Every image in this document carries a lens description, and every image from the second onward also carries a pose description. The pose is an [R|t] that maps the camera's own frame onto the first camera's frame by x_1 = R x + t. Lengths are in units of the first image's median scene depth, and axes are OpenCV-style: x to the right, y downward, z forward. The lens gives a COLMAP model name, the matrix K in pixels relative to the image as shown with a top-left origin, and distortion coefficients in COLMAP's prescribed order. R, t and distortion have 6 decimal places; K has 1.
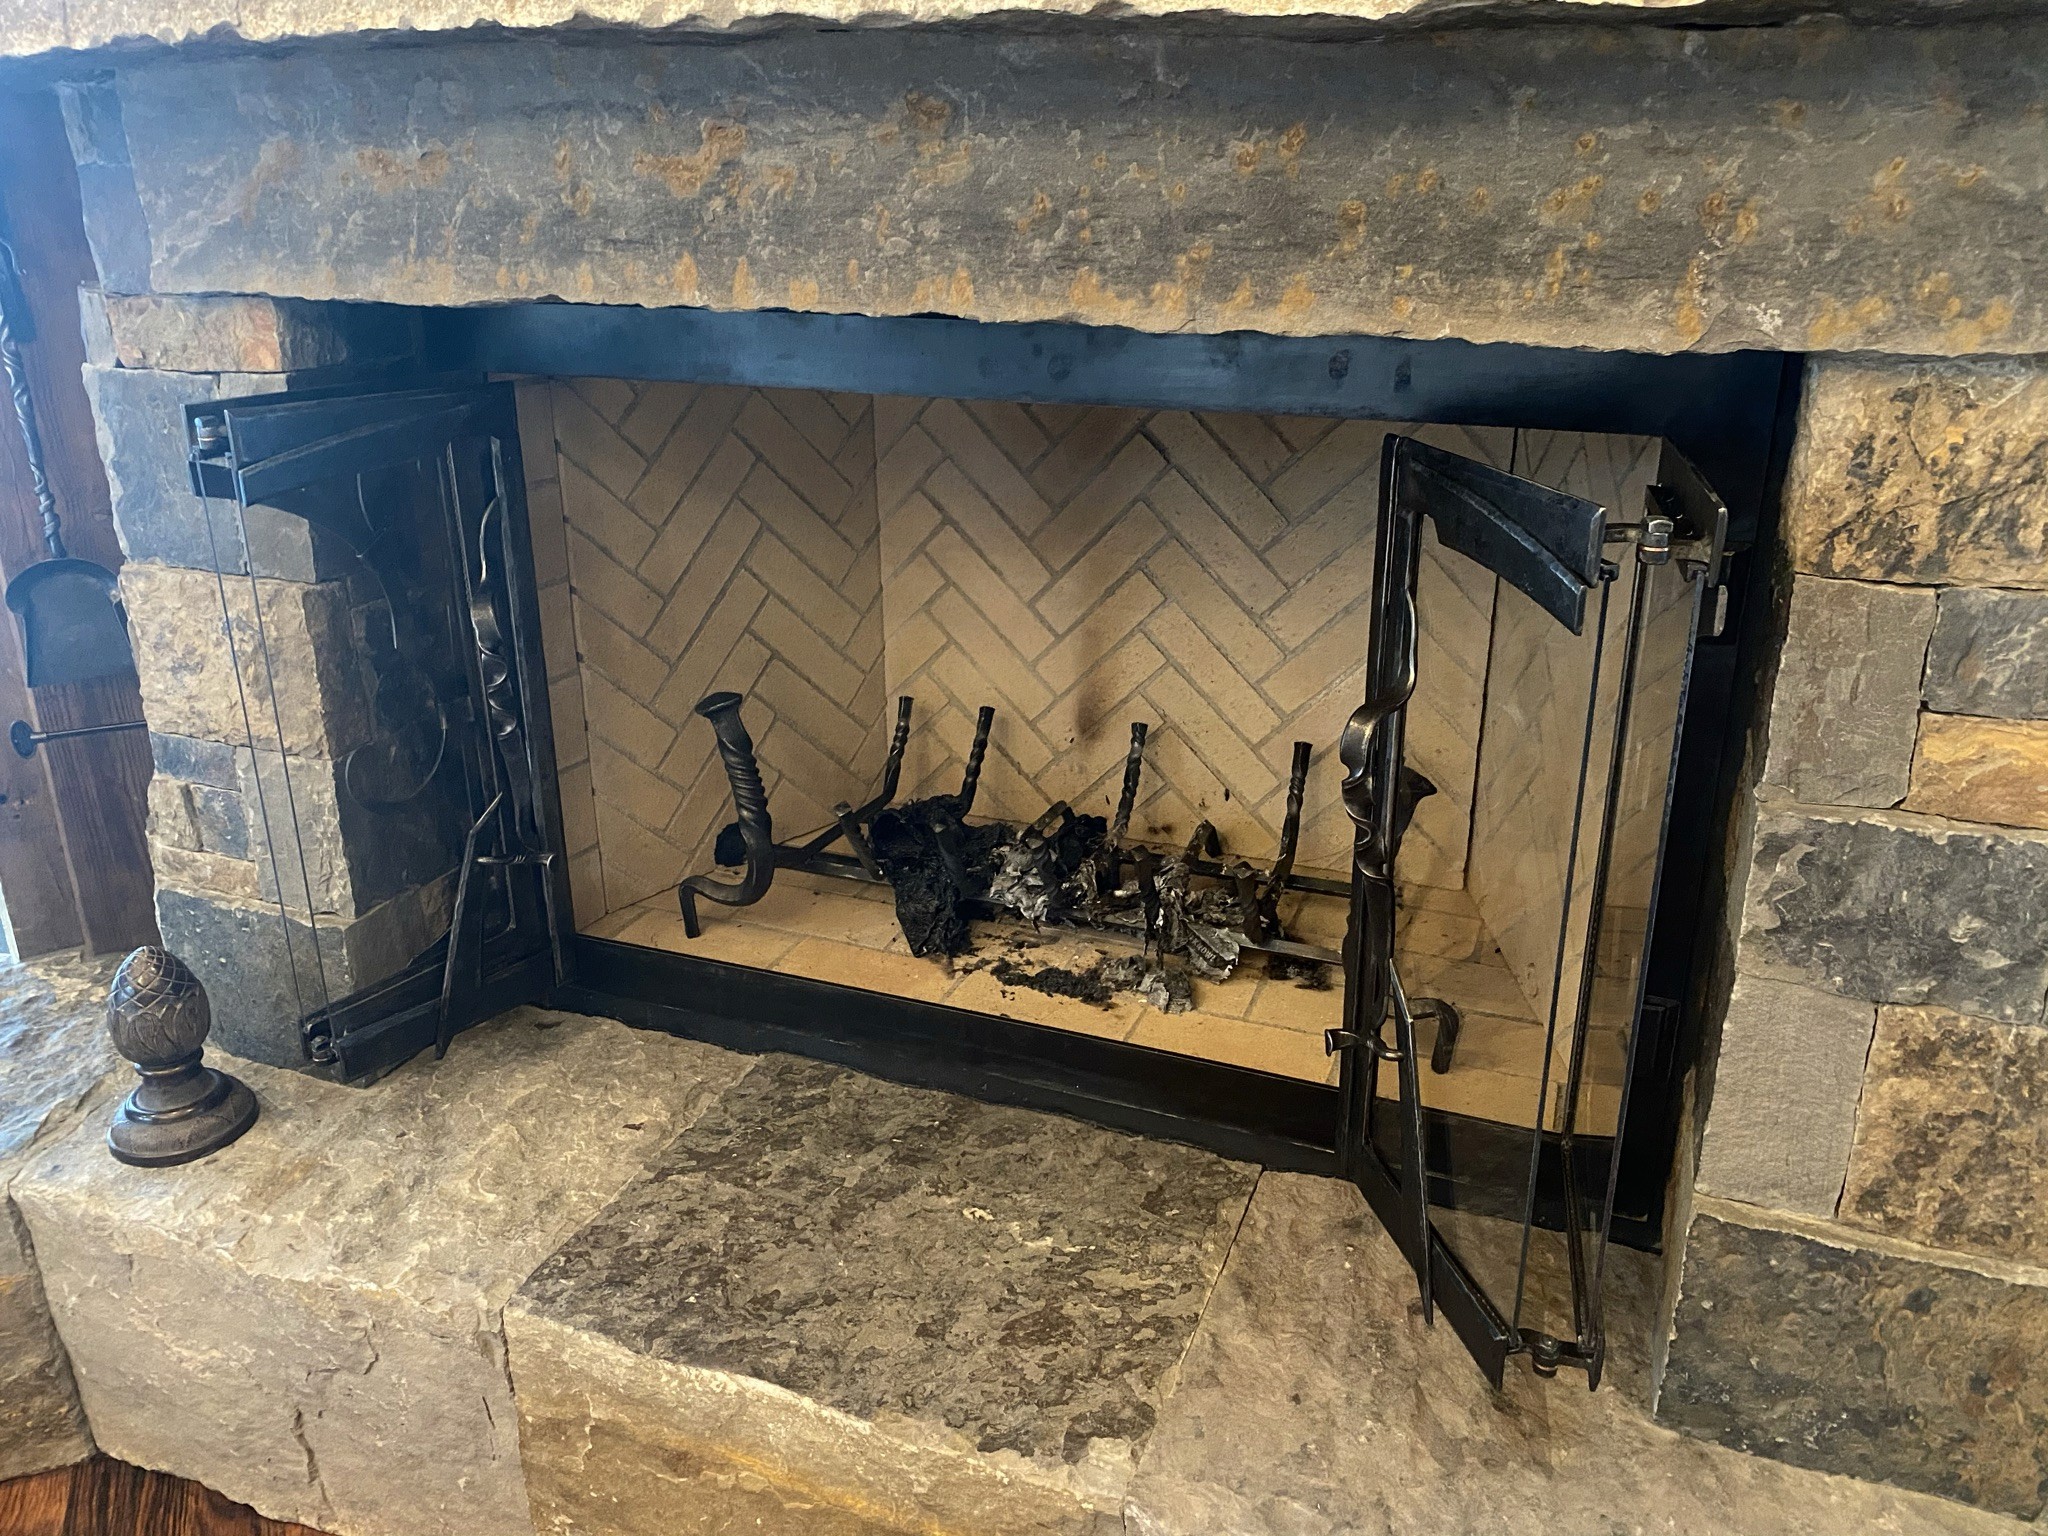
lens RADIAL K [[1580.5, 0, 1036.1], [0, 1580.5, 761.2], [0, 0, 1]] dist [-0.020015, 0.012043]
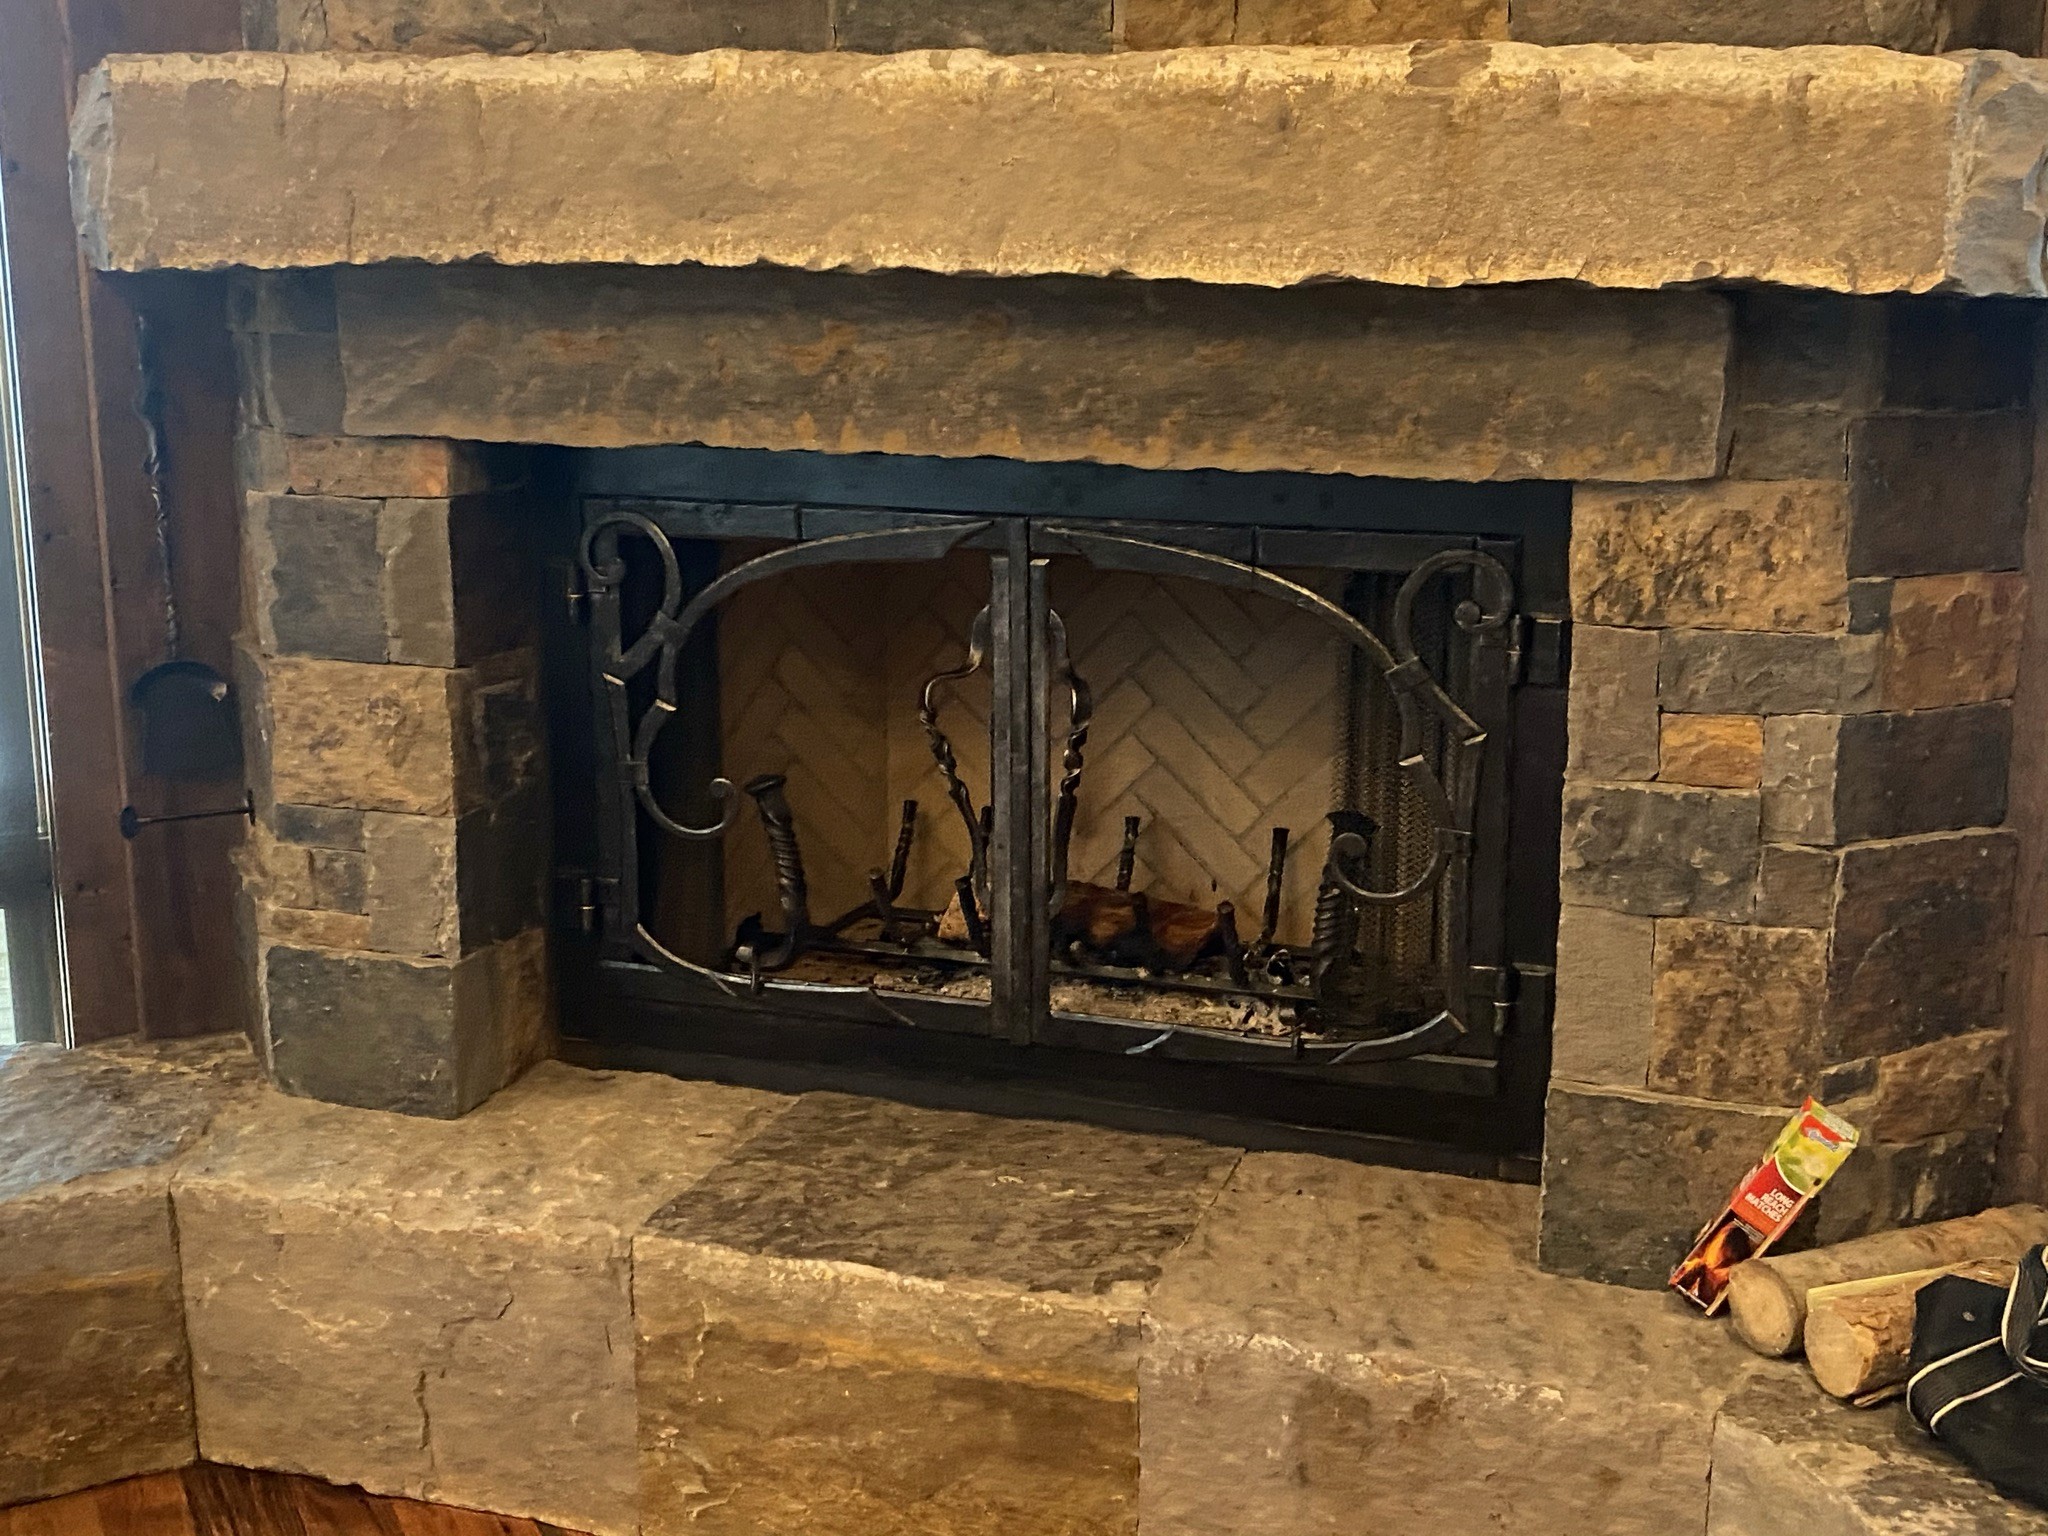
lens RADIAL K [[2436.9, 0, 1075.6], [0, 2436.9, 770.3], [0, 0, 1]] dist [0.018947, 0.000000]
pose [[0.998438, -0.006637, 0.055475, -0.097855], [0.014319, 0.990152, -0.139261, 0.262144], [-0.054004, 0.139838, 0.988701, -0.979964]]
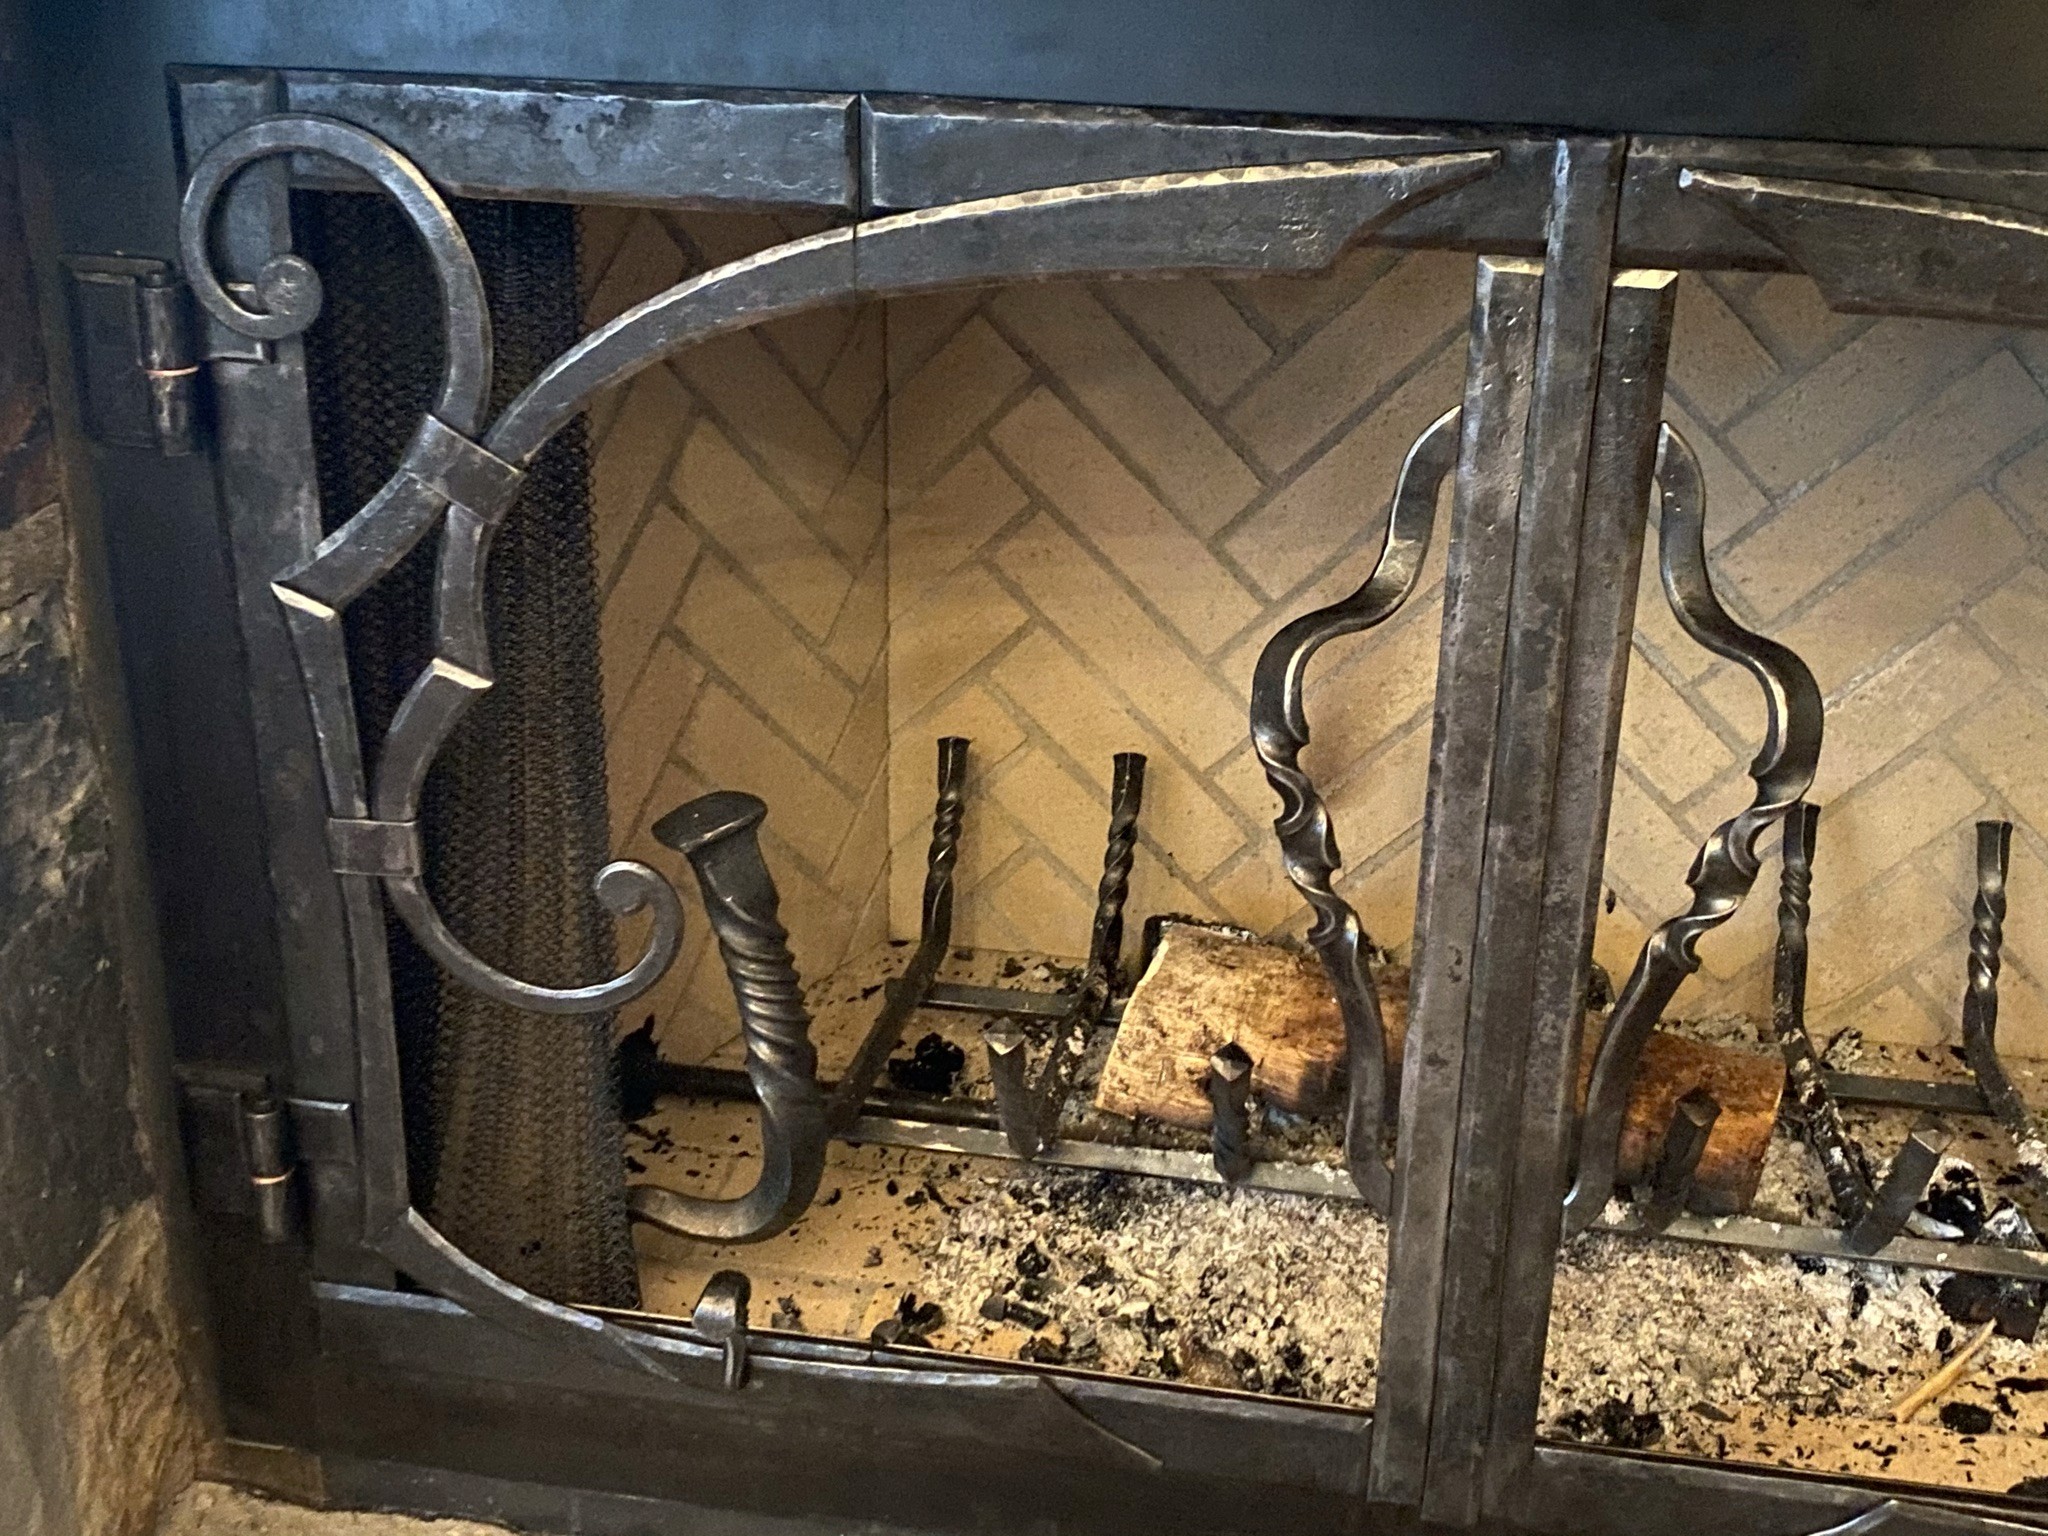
lens RADIAL K [[2436.9, 0, 996.5], [0, 2436.9, 769.0], [0, 0, 1]] dist [0.018947, 0.000000]
pose [[0.983732, -0.057847, 0.170071, -0.309575], [0.049843, 0.997456, 0.050962, -0.107831], [-0.172586, -0.041656, 0.984113, 0.395829]]
